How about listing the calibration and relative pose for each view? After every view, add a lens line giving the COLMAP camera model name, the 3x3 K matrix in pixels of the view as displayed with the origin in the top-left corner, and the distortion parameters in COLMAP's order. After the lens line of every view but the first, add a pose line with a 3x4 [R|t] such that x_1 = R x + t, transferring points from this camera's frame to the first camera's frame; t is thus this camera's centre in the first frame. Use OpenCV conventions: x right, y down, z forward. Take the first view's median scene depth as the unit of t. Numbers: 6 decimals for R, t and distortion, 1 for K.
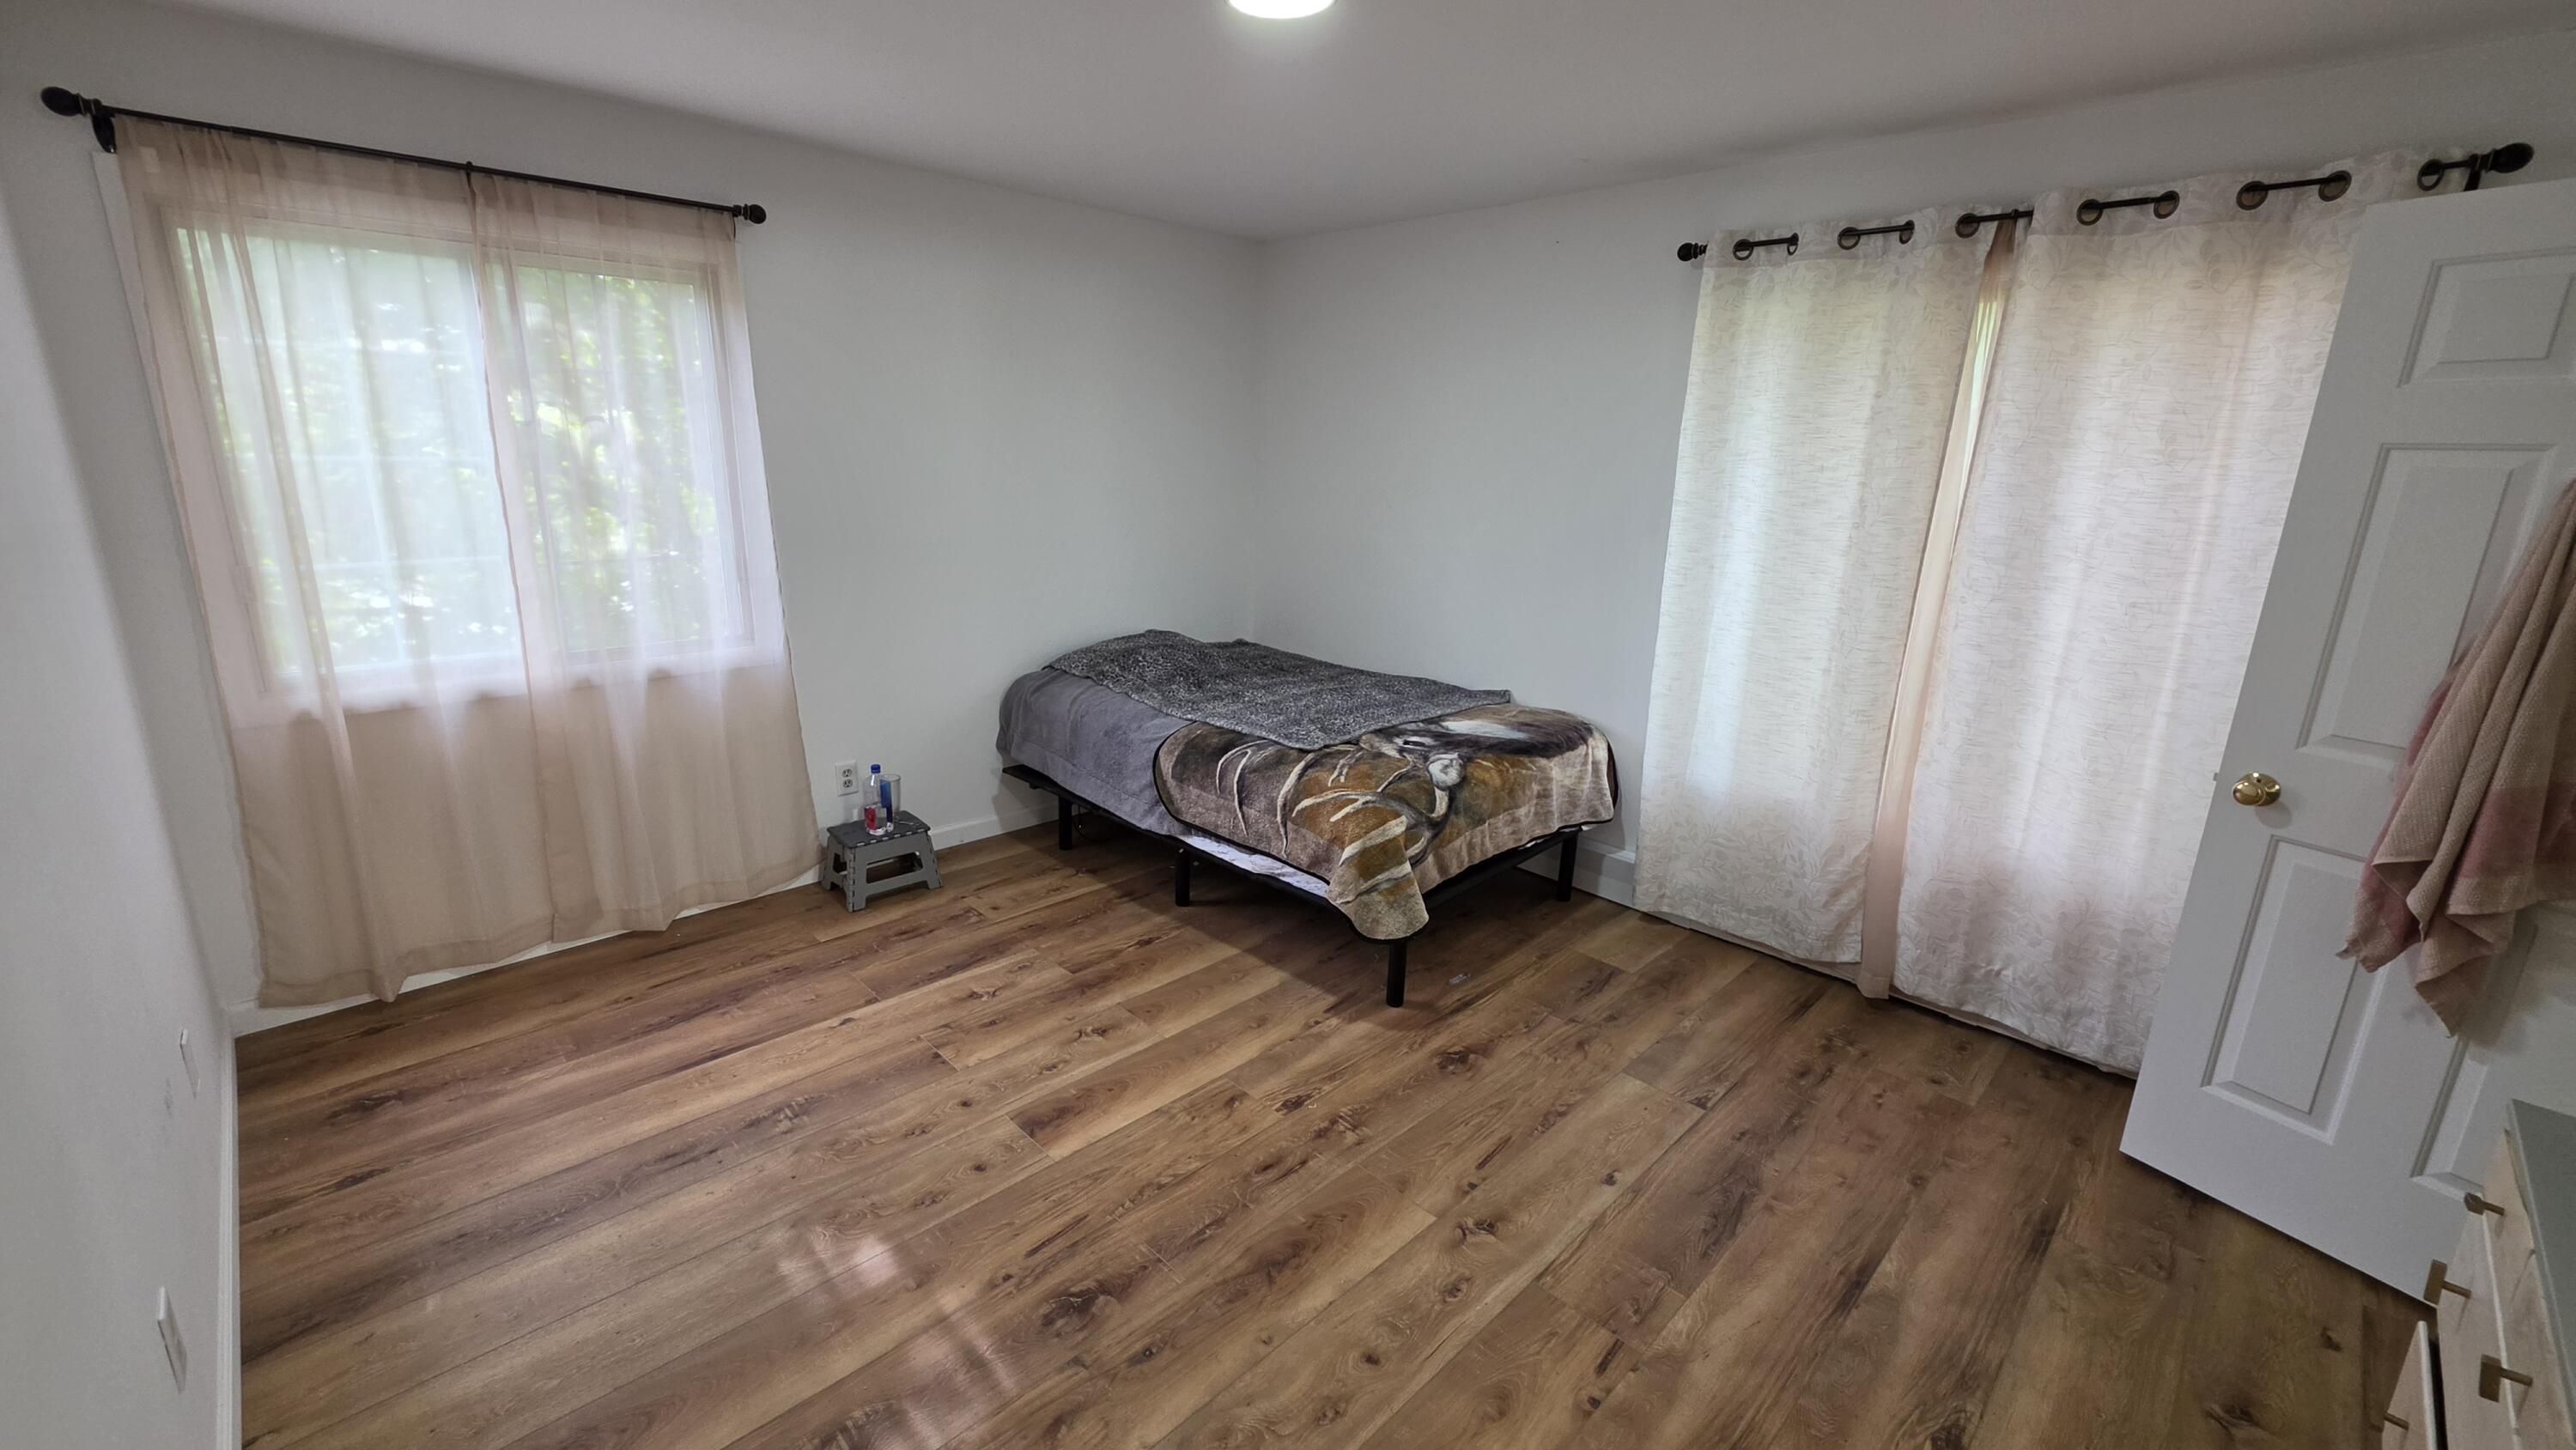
lens RADIAL K [[1024.9, 0, 1281.1], [0, 1024.9, 715.4], [0, 0, 1]] dist [0.000105, 0.000068]
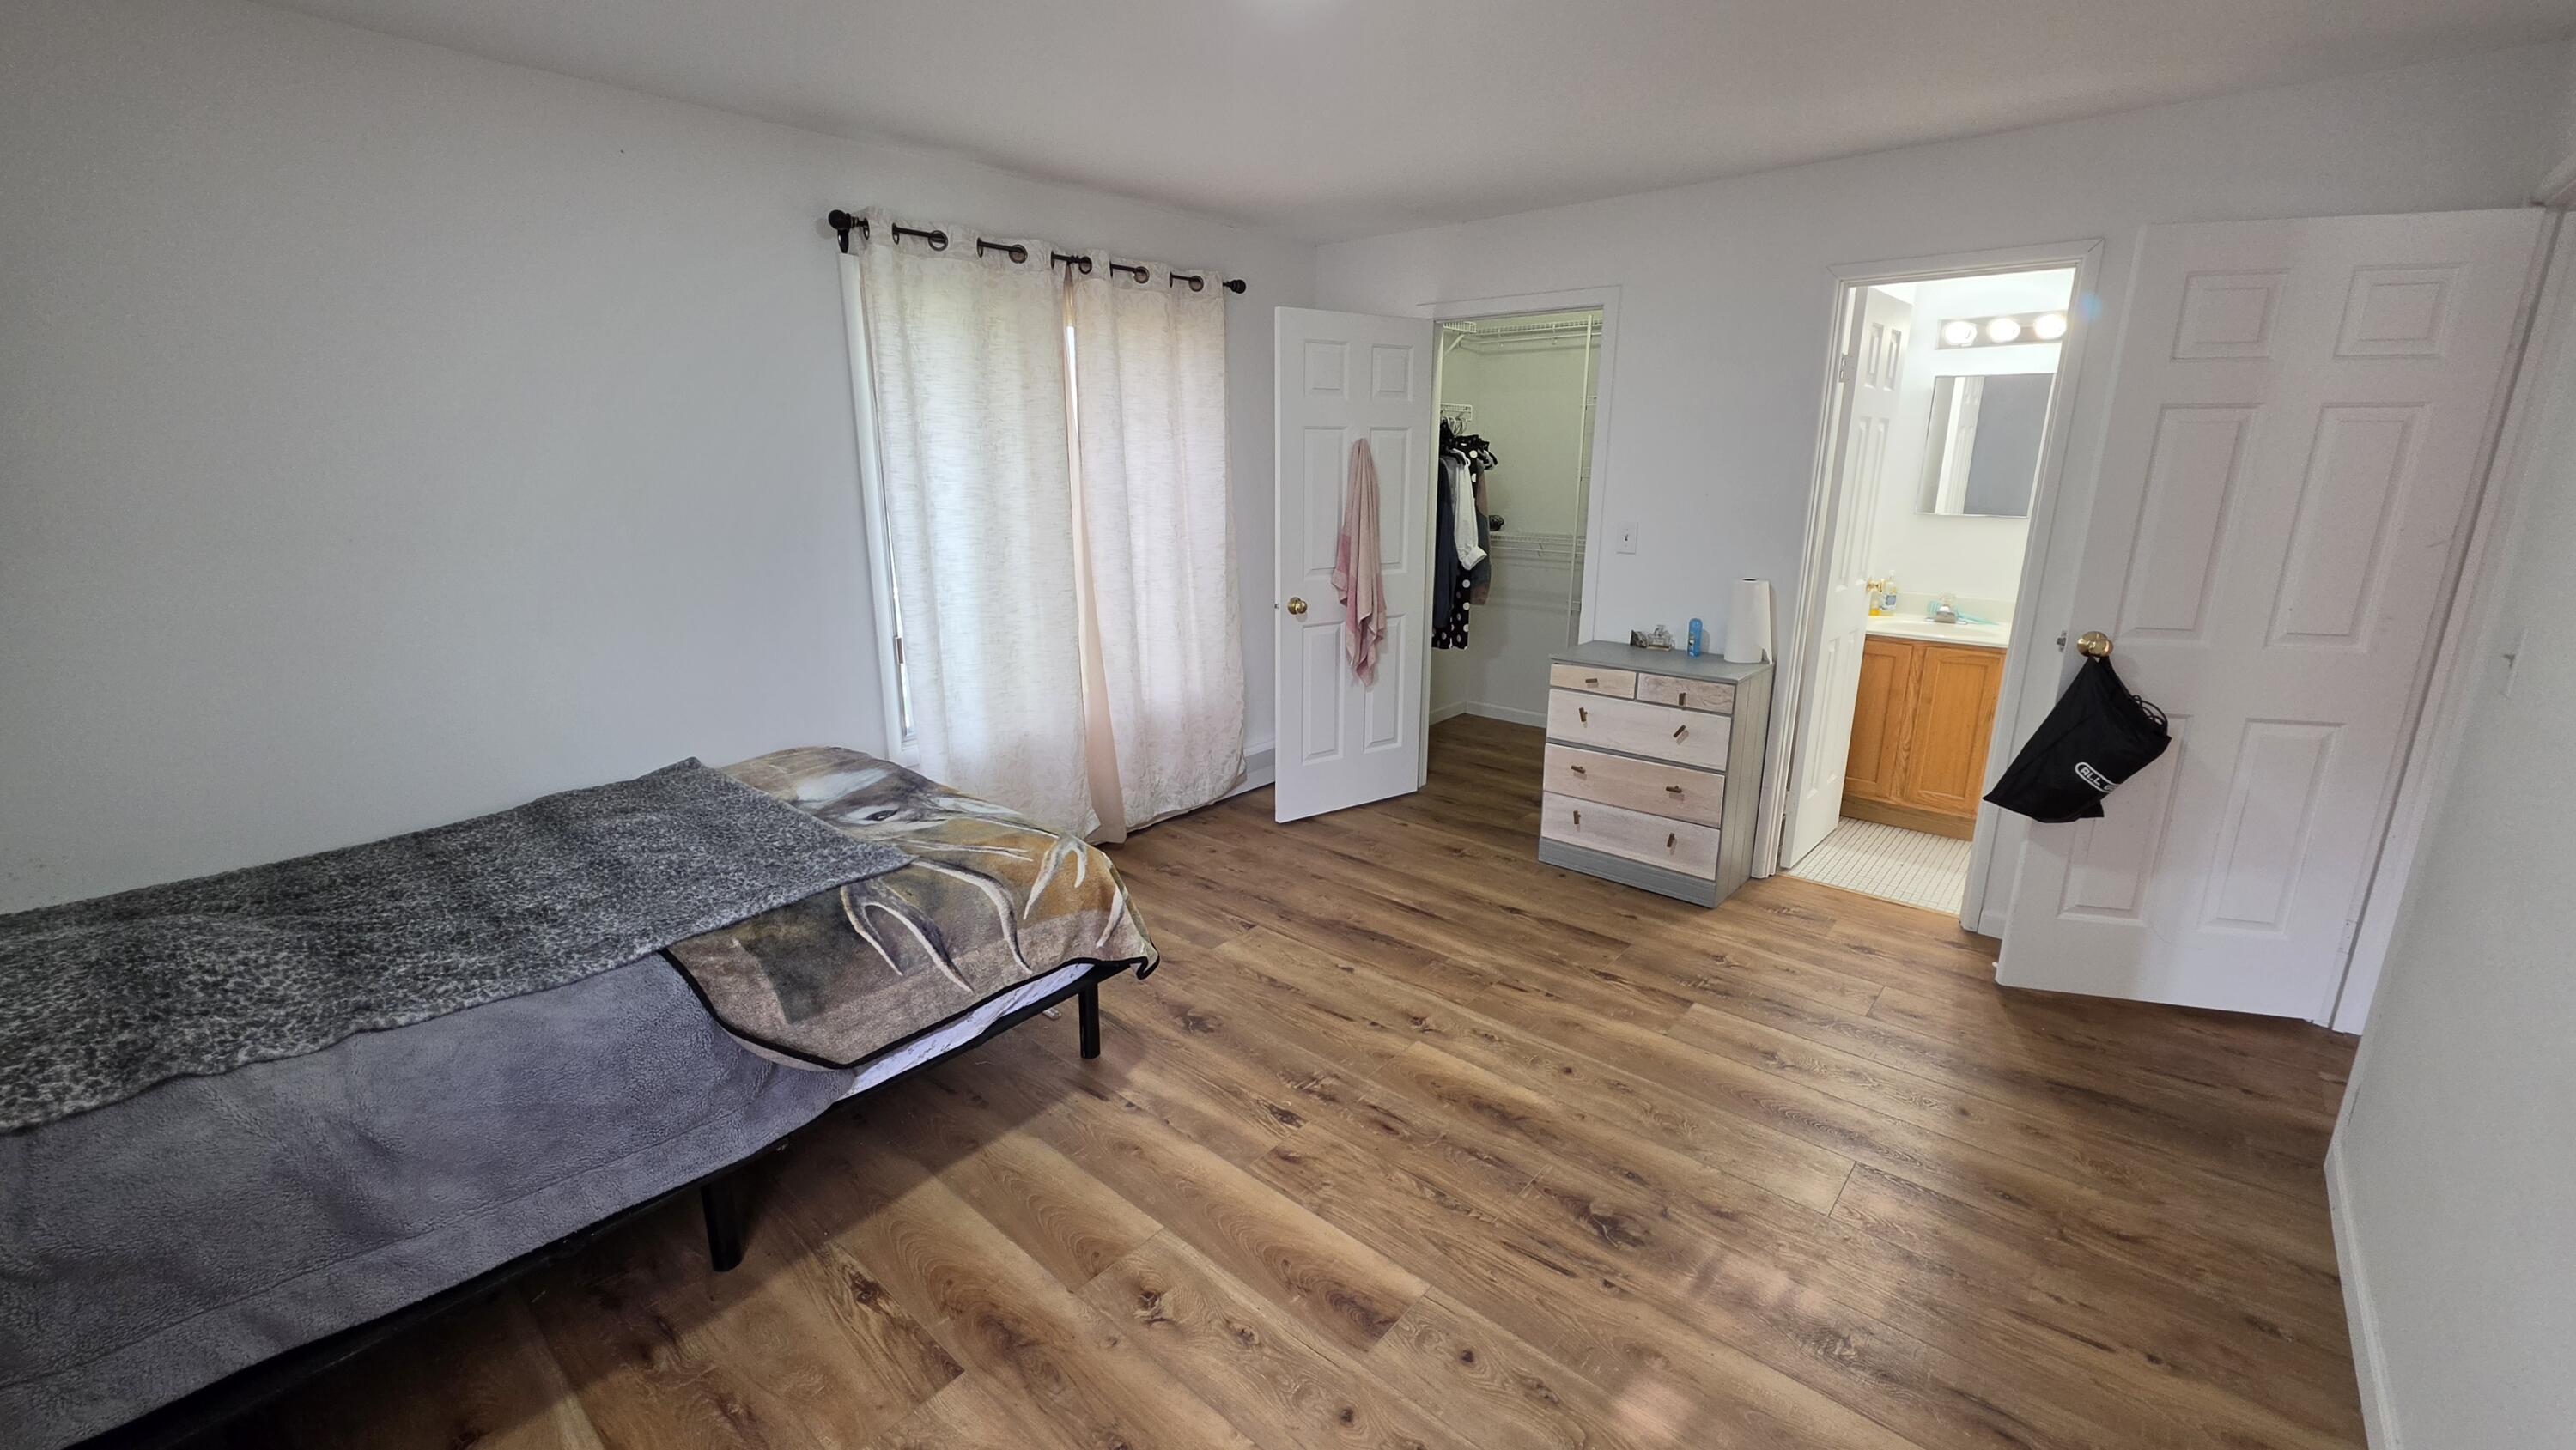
lens RADIAL K [[1024.9, 0, 1281.1], [0, 1024.9, 715.4], [0, 0, 1]] dist [0.000105, 0.000068]
pose [[-0.069592, -0.275042, 0.958910, -0.786643], [0.251839, 0.925262, 0.283667, -0.238874], [-0.965264, 0.261232, 0.004875, 0.874778]]
